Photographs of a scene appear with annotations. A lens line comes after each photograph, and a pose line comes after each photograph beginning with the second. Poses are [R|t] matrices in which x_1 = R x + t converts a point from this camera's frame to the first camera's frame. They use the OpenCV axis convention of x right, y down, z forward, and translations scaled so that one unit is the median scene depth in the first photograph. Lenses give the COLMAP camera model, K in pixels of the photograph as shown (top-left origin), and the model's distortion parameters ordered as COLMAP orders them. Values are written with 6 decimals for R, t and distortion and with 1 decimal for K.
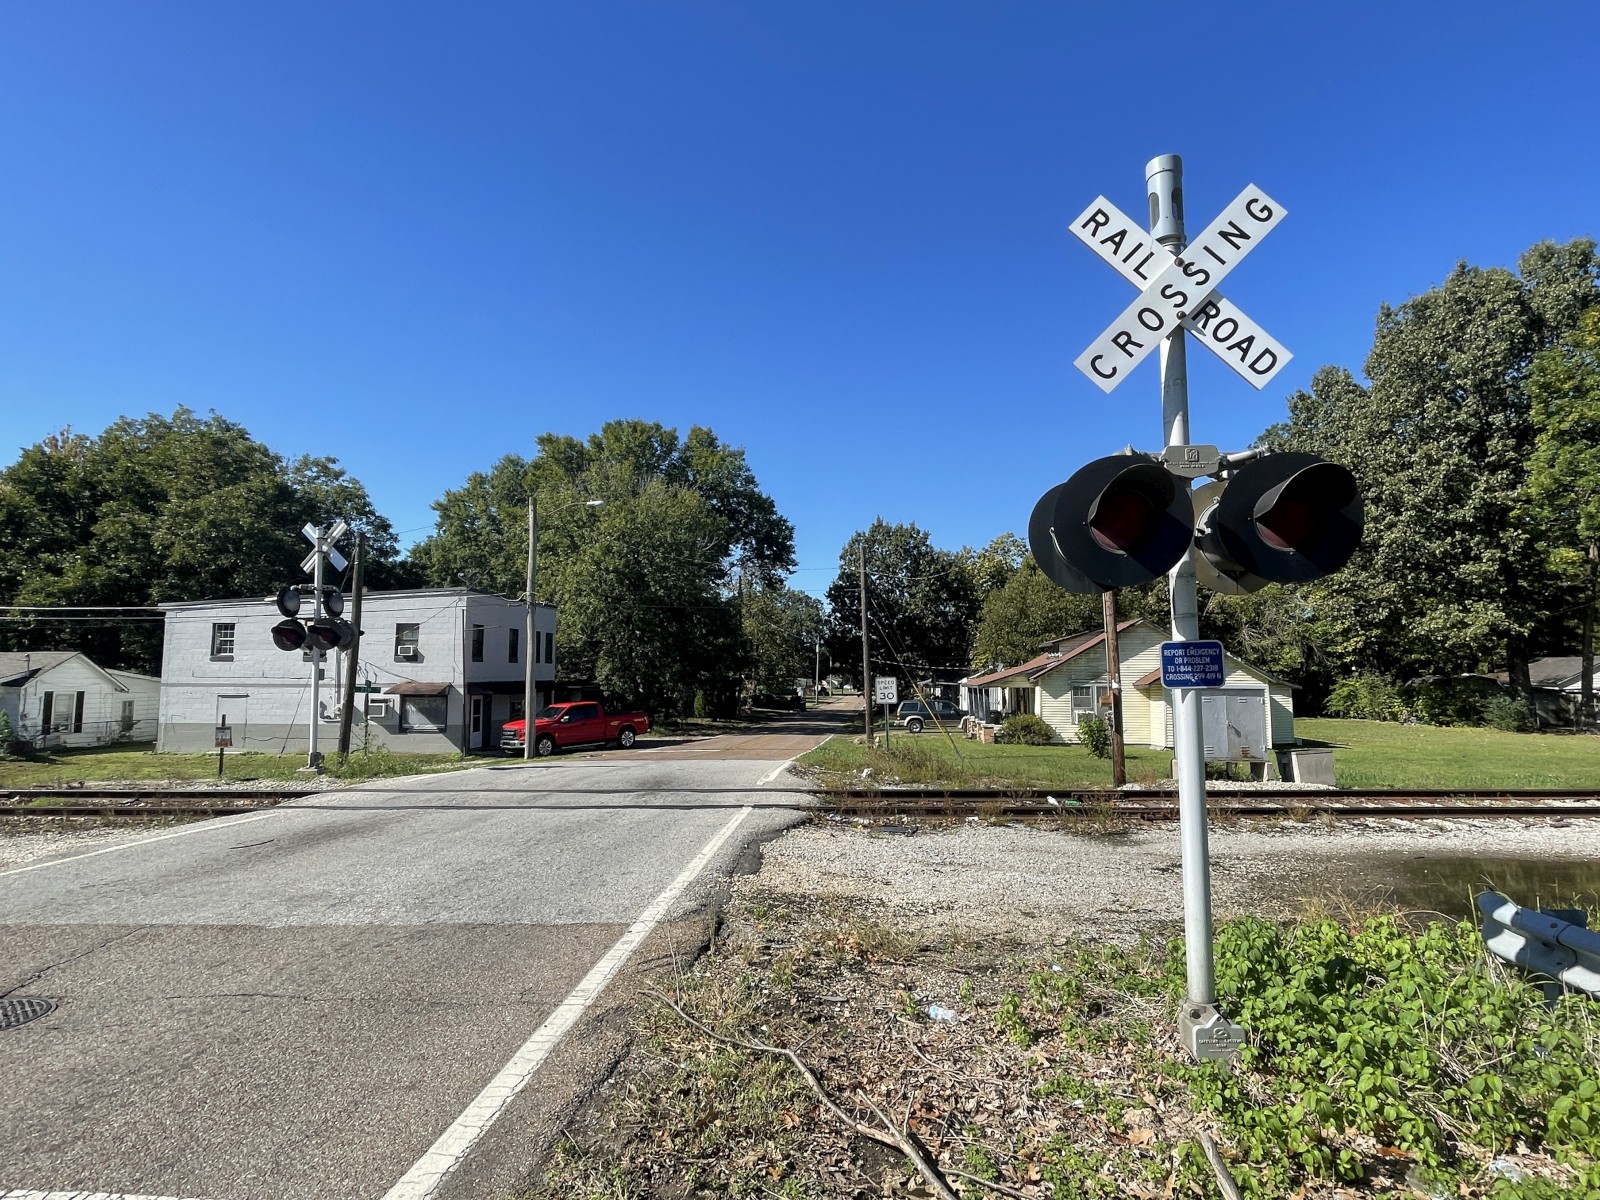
lens RADIAL K [[815.1, 0, 805.1], [0, 815.1, 588.4], [0, 0, 1]] dist [-0.015950, -0.000109]
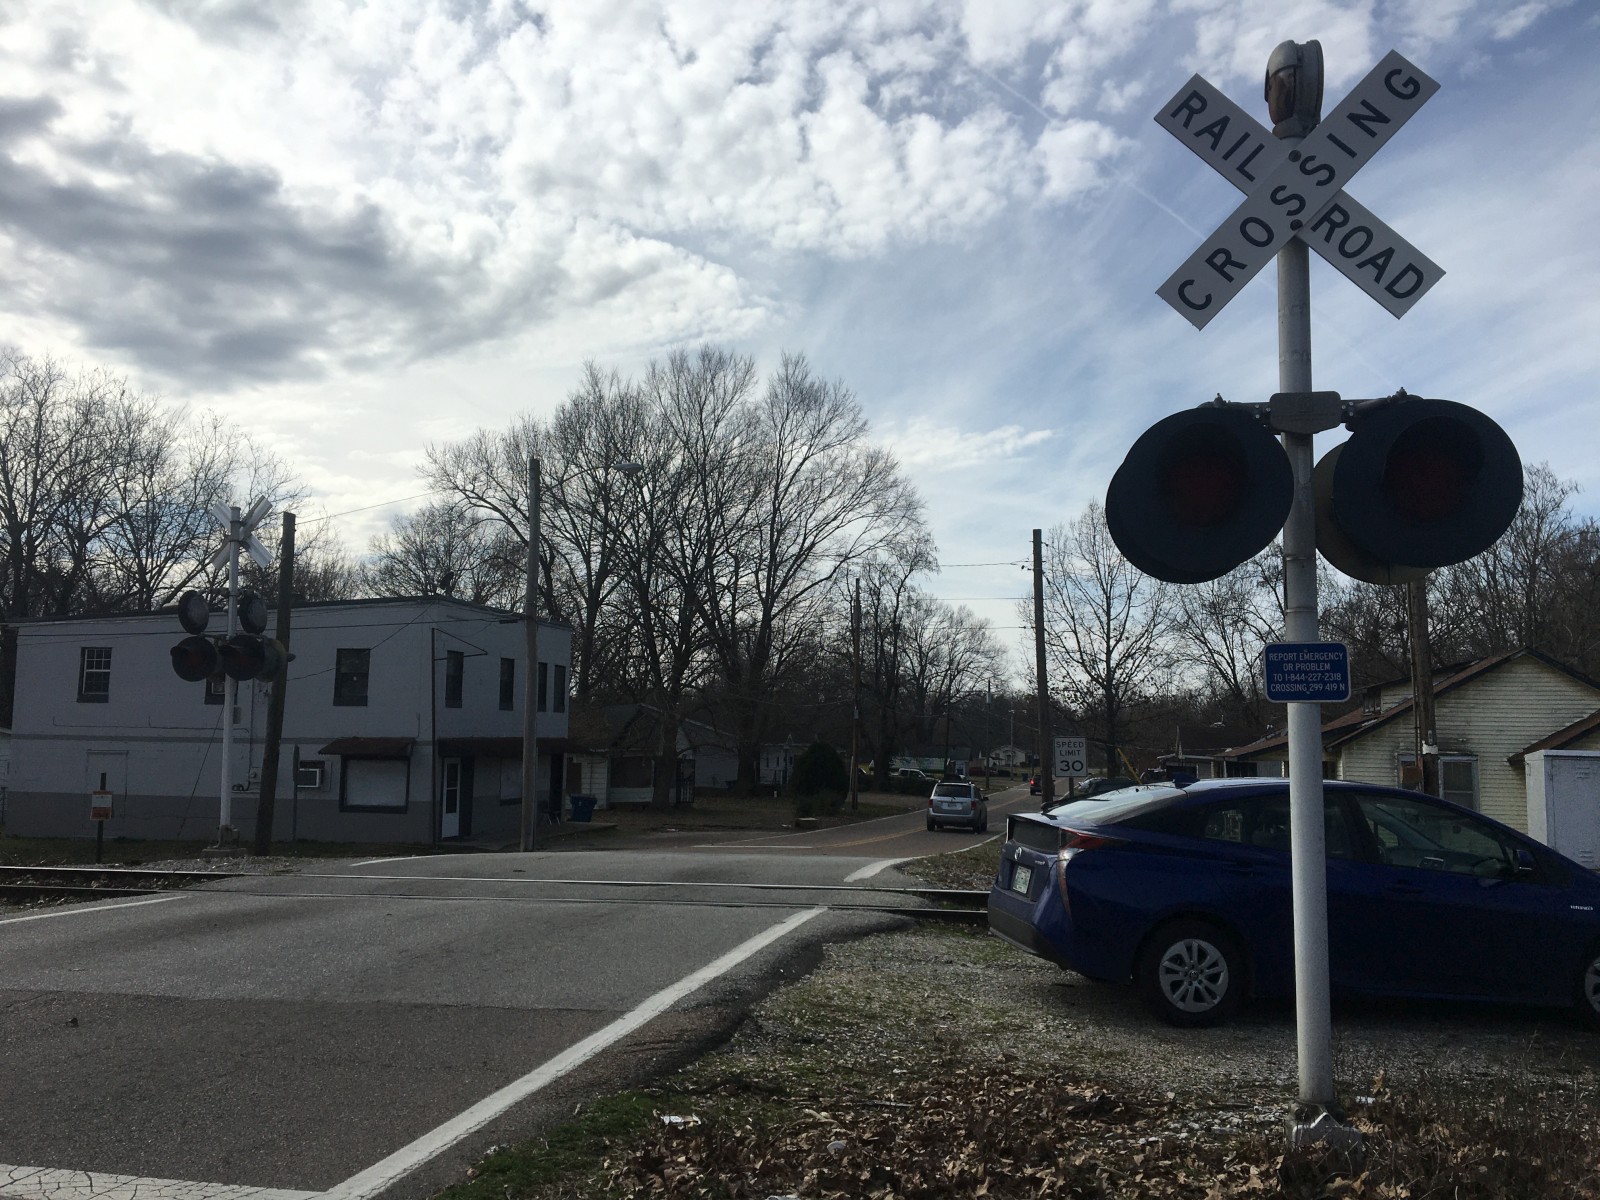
lens RADIAL K [[1330.5, 0, 795.0], [0, 1330.5, 595.2], [0, 0, 1]] dist [0.084711, -0.142436]
pose [[0.990810, -0.000914, -0.135259, 0.157553], [0.000244, 0.999988, -0.004966, 0.024950], [0.135262, 0.004887, 0.990798, -0.340638]]
